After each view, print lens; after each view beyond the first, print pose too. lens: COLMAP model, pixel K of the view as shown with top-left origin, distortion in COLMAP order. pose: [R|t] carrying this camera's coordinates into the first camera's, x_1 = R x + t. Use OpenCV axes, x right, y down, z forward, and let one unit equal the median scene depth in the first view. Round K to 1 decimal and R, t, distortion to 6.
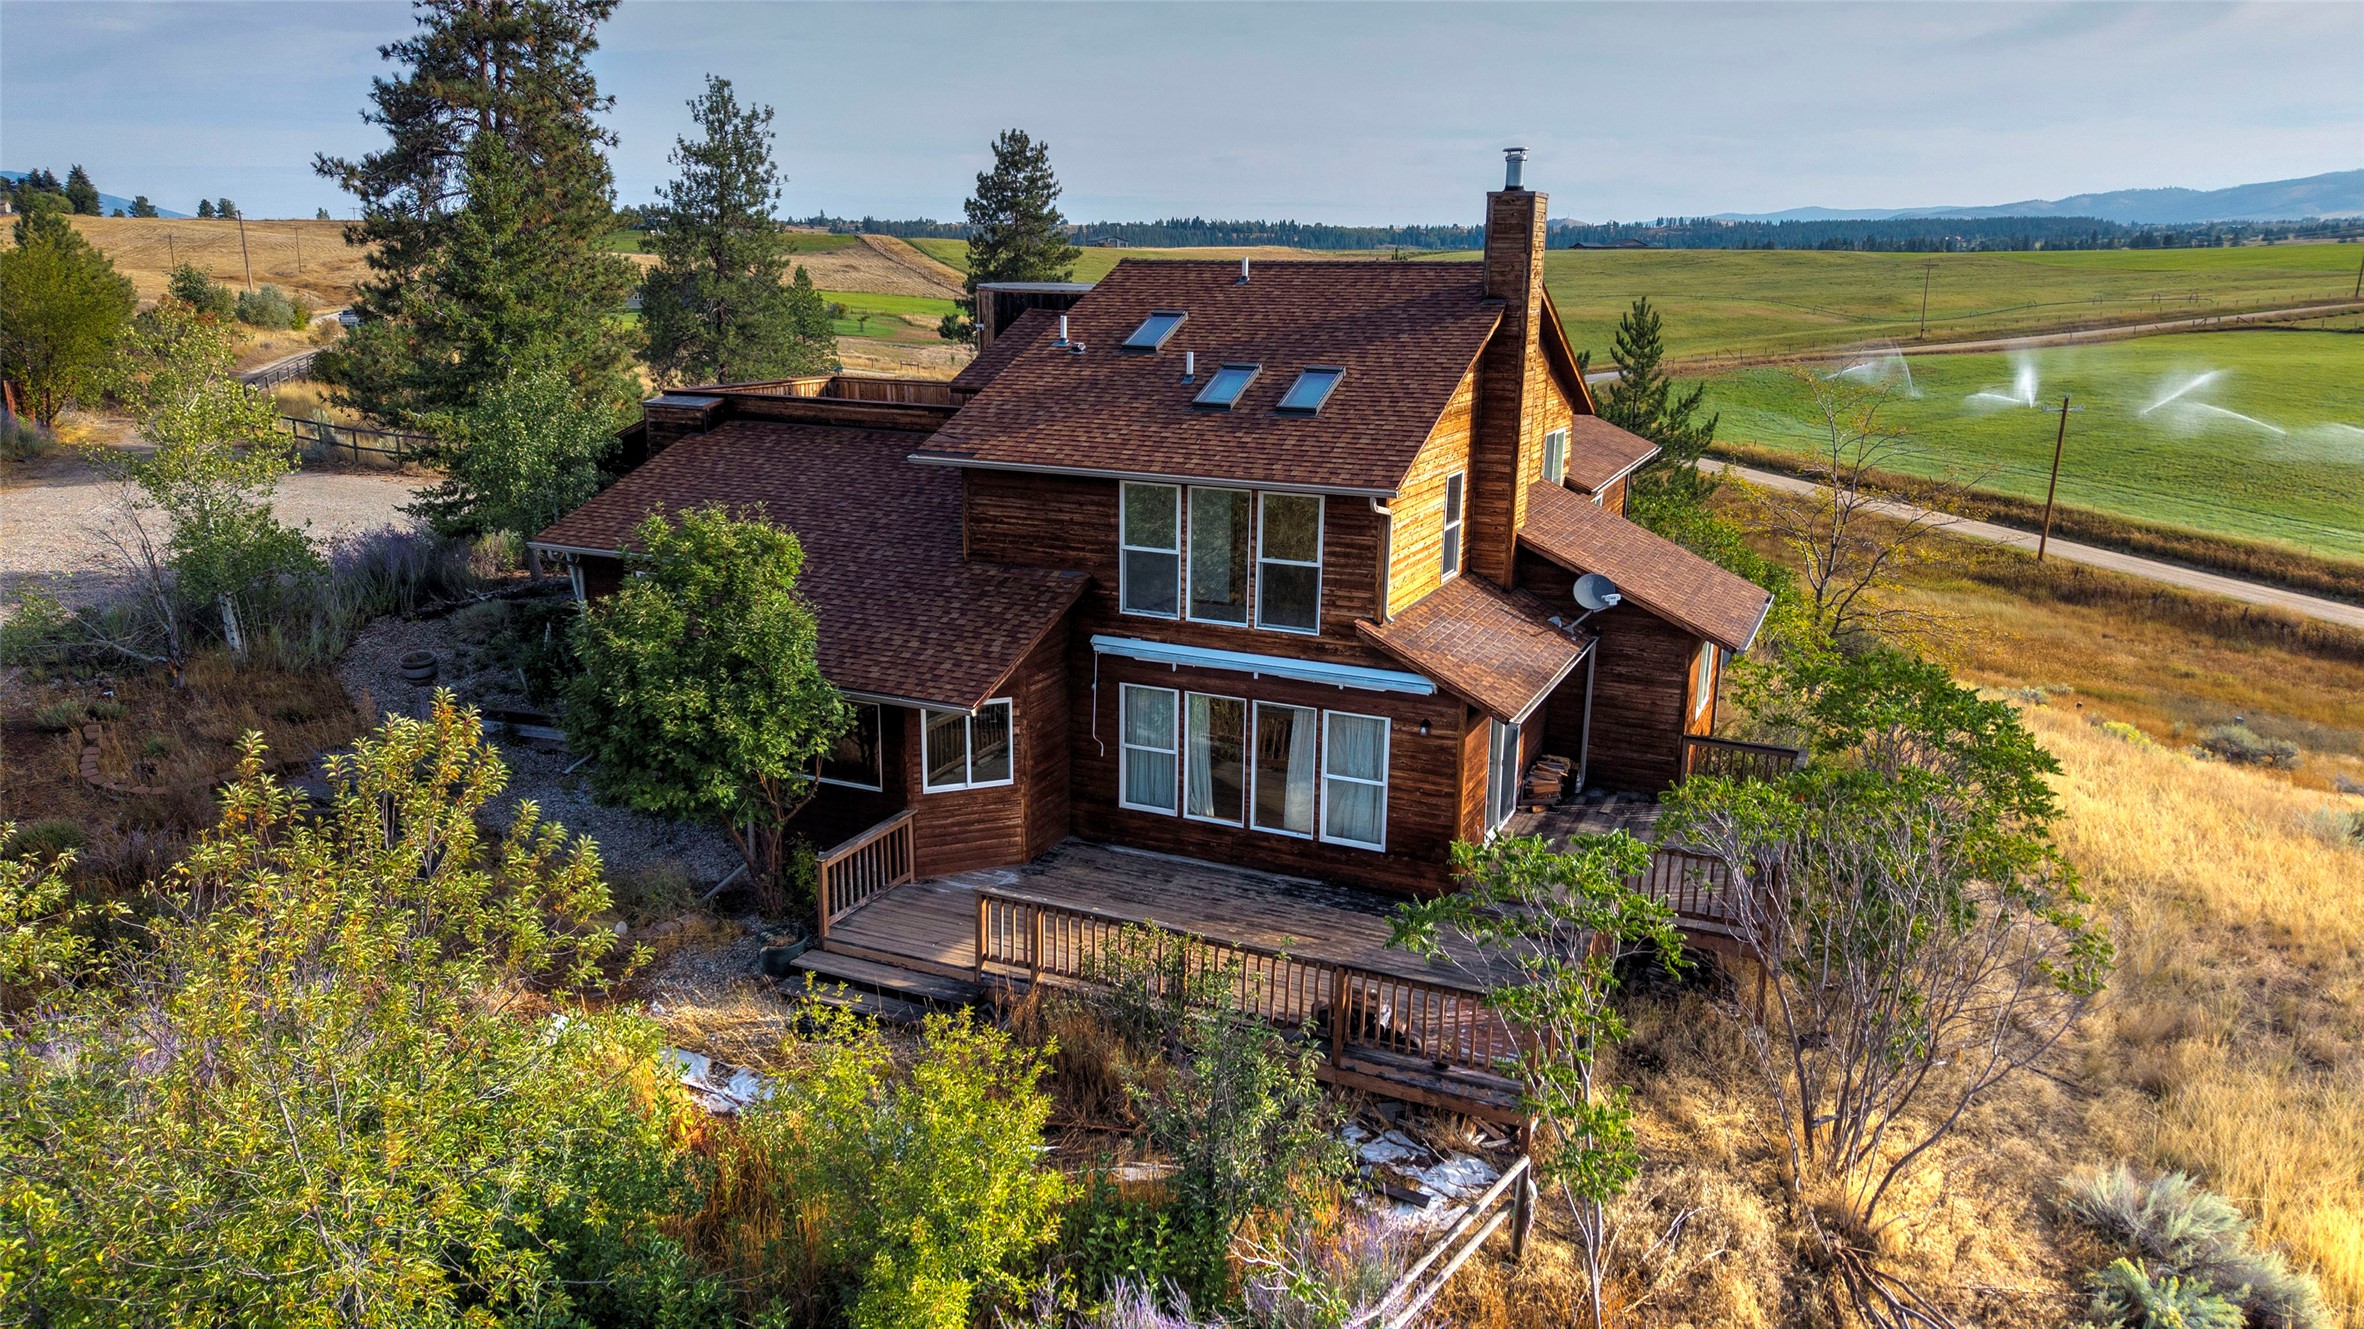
lens RADIAL K [[1591.1, 0, 1192.9], [0, 1591.1, 657.3], [0, 0, 1]] dist [0.015525, -0.023695]
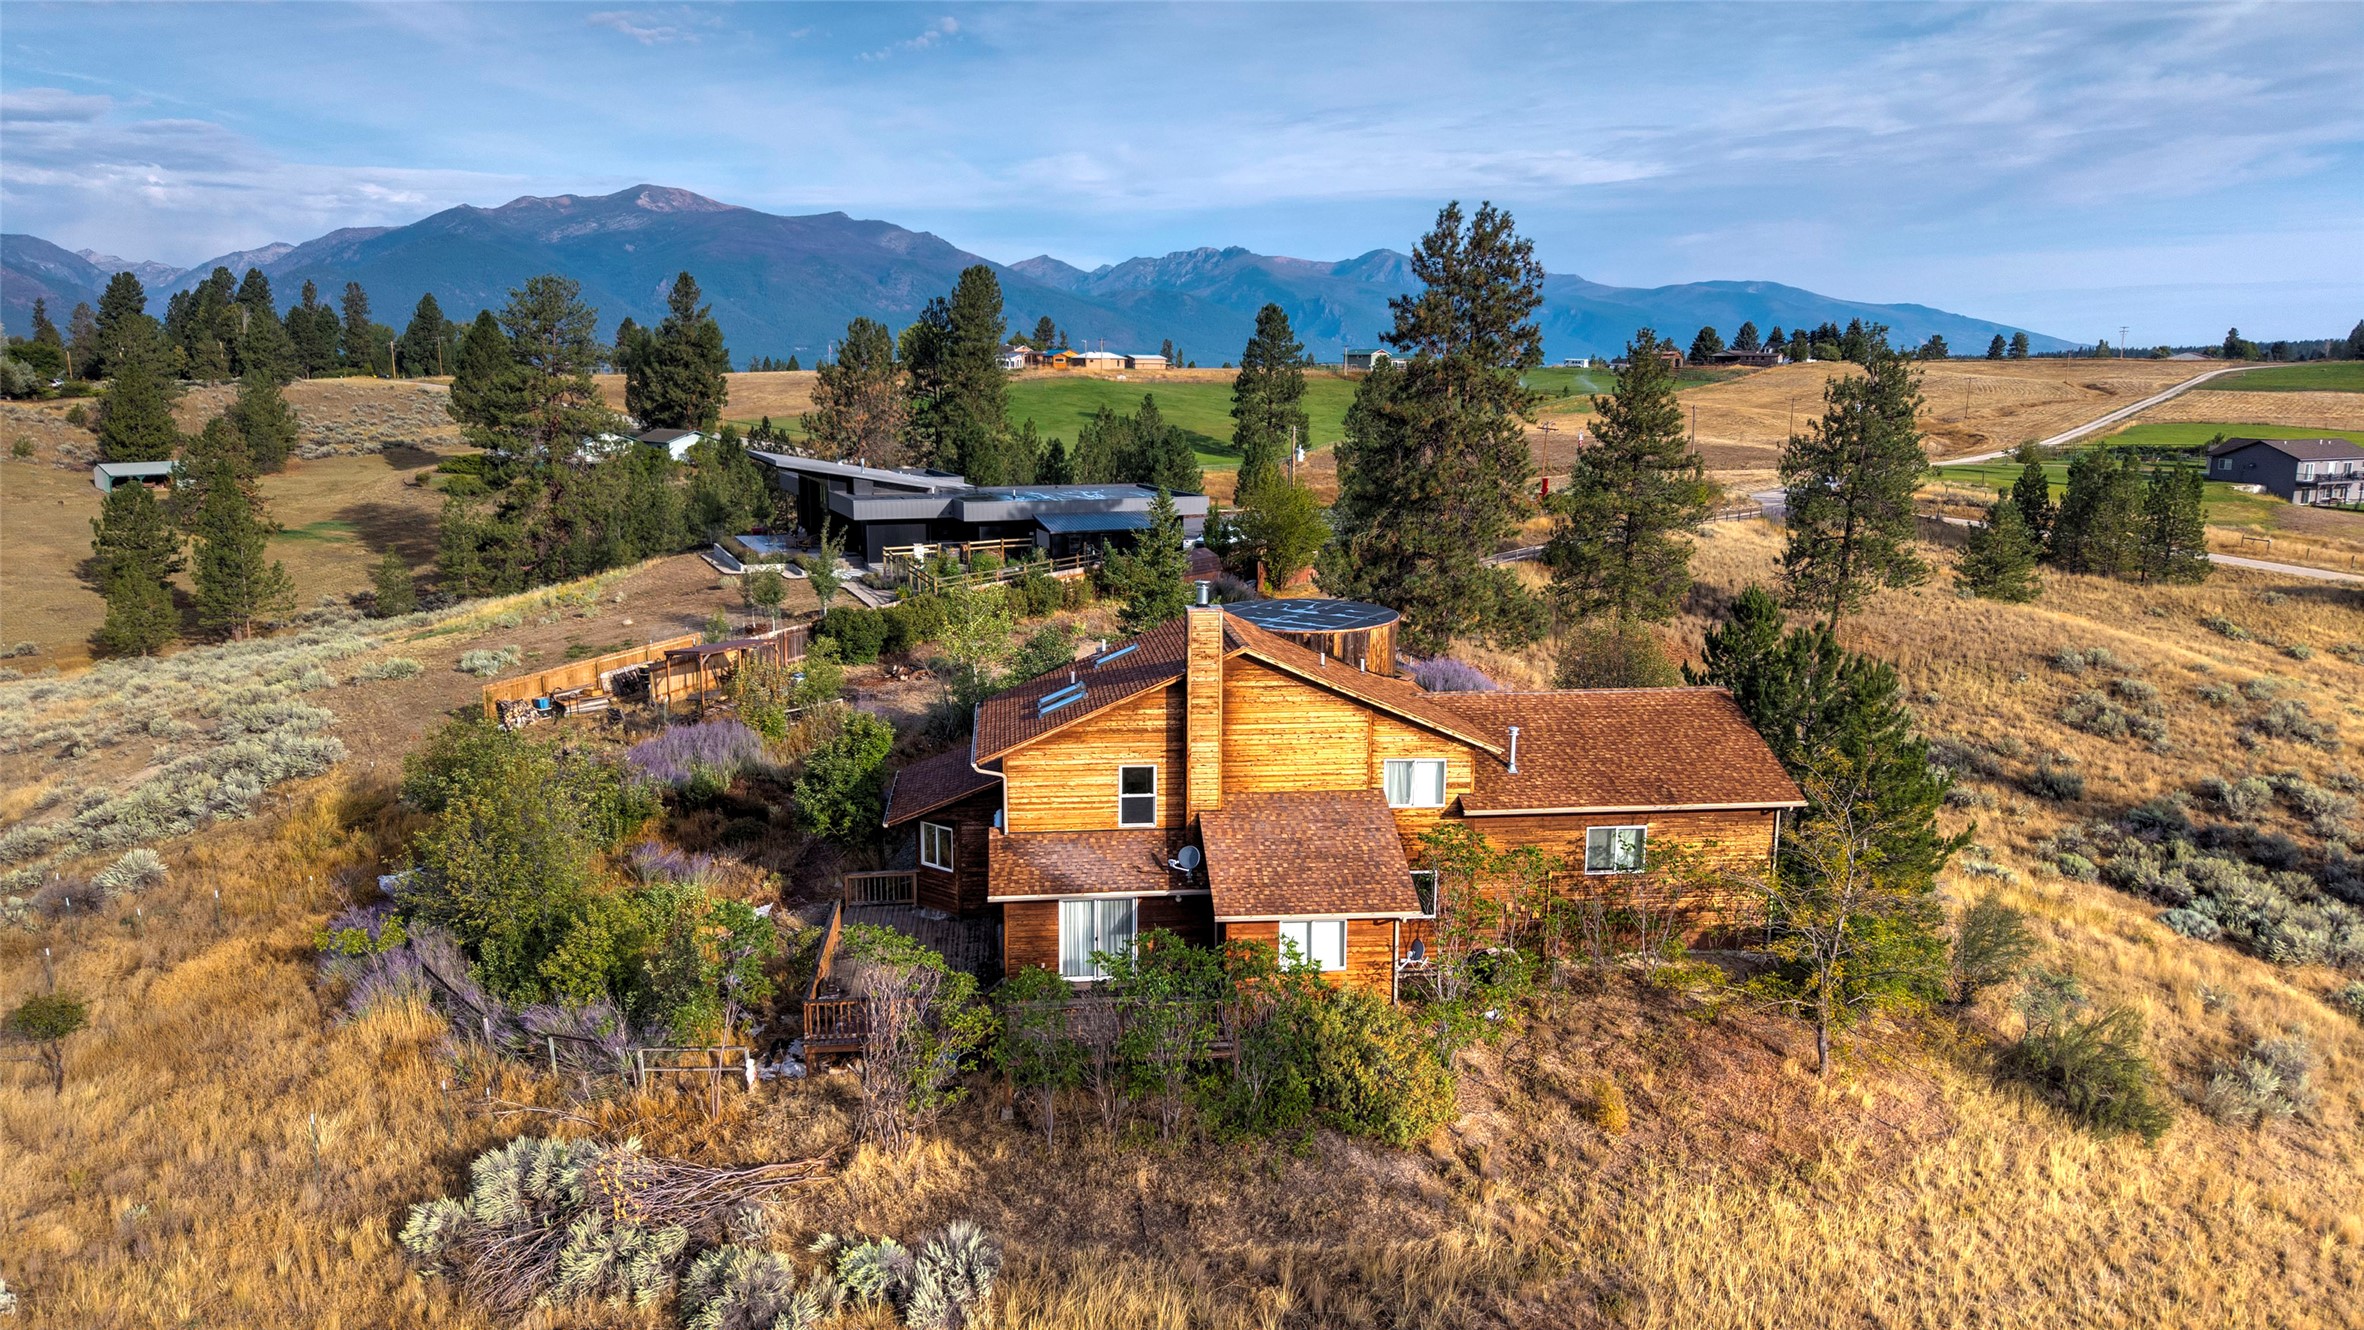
lens RADIAL K [[1591.1, 0, 1177.4], [0, 1591.1, 619.4], [0, 0, 1]] dist [0.015525, -0.023695]
pose [[0.508923, 0.118577, -0.852606, 1.544470], [-0.198942, 0.979855, 0.017525, -0.293963], [0.837508, 0.160700, 0.522261, 0.129014]]
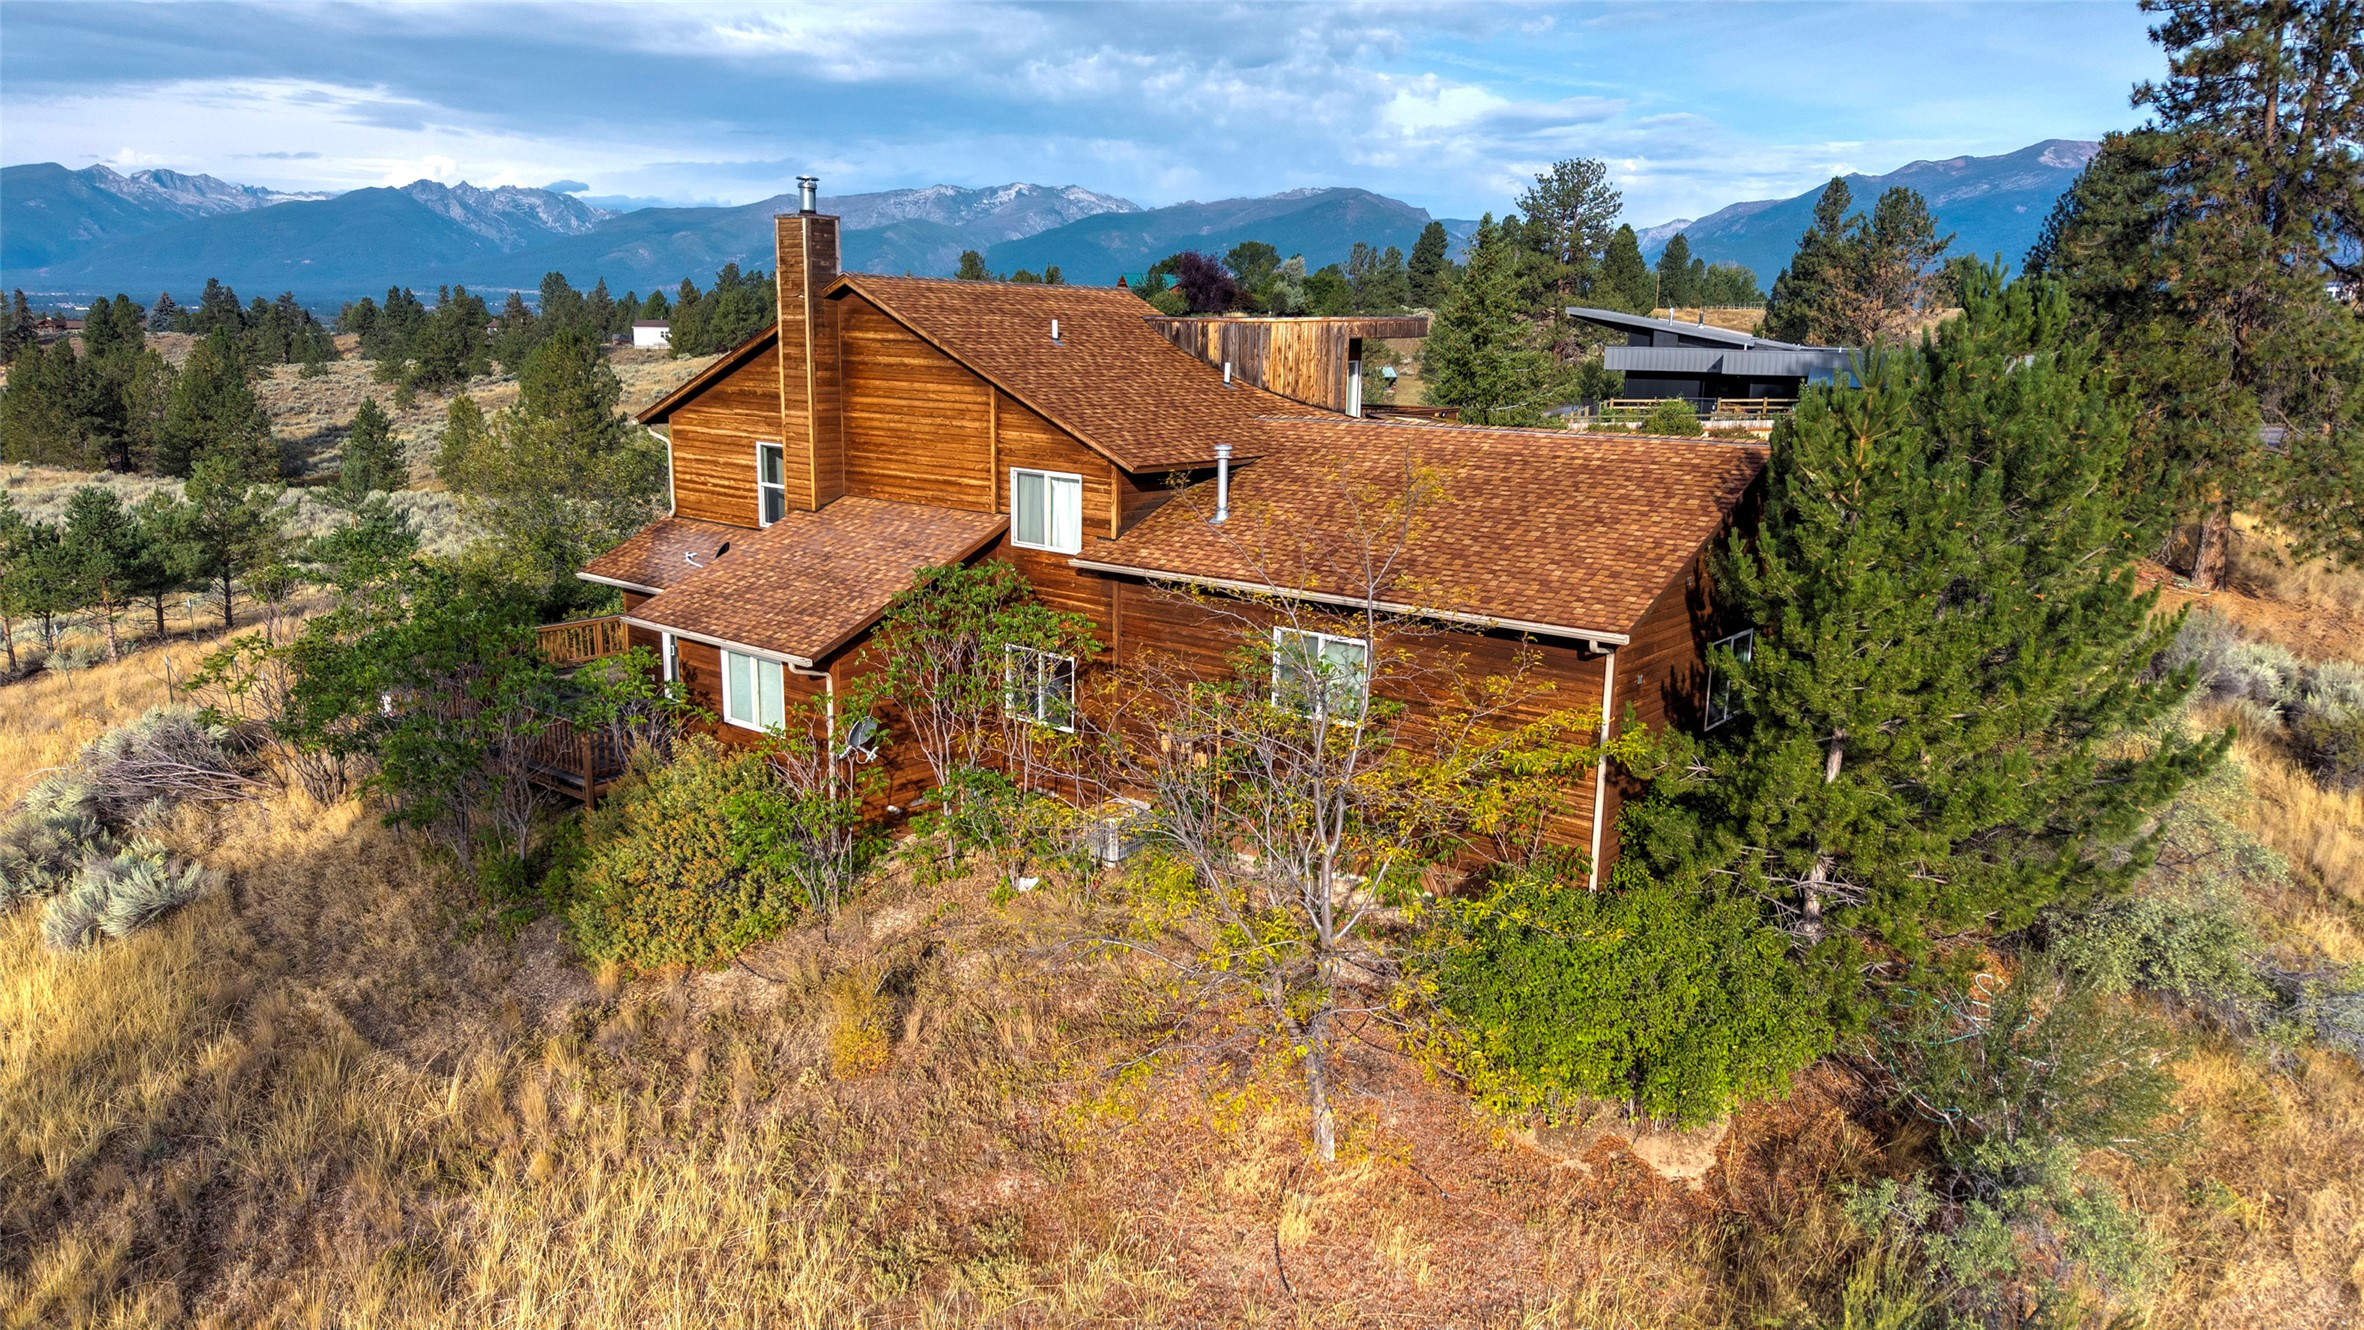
lens RADIAL K [[1591.1, 0, 1186.3], [0, 1591.1, 668.1], [0, 0, 1]] dist [0.015525, -0.023695]
pose [[-0.258740, 0.181112, -0.948816, 1.261027], [-0.252726, 0.935357, 0.247461, -0.331395], [0.932300, 0.303819, -0.196243, 1.547804]]
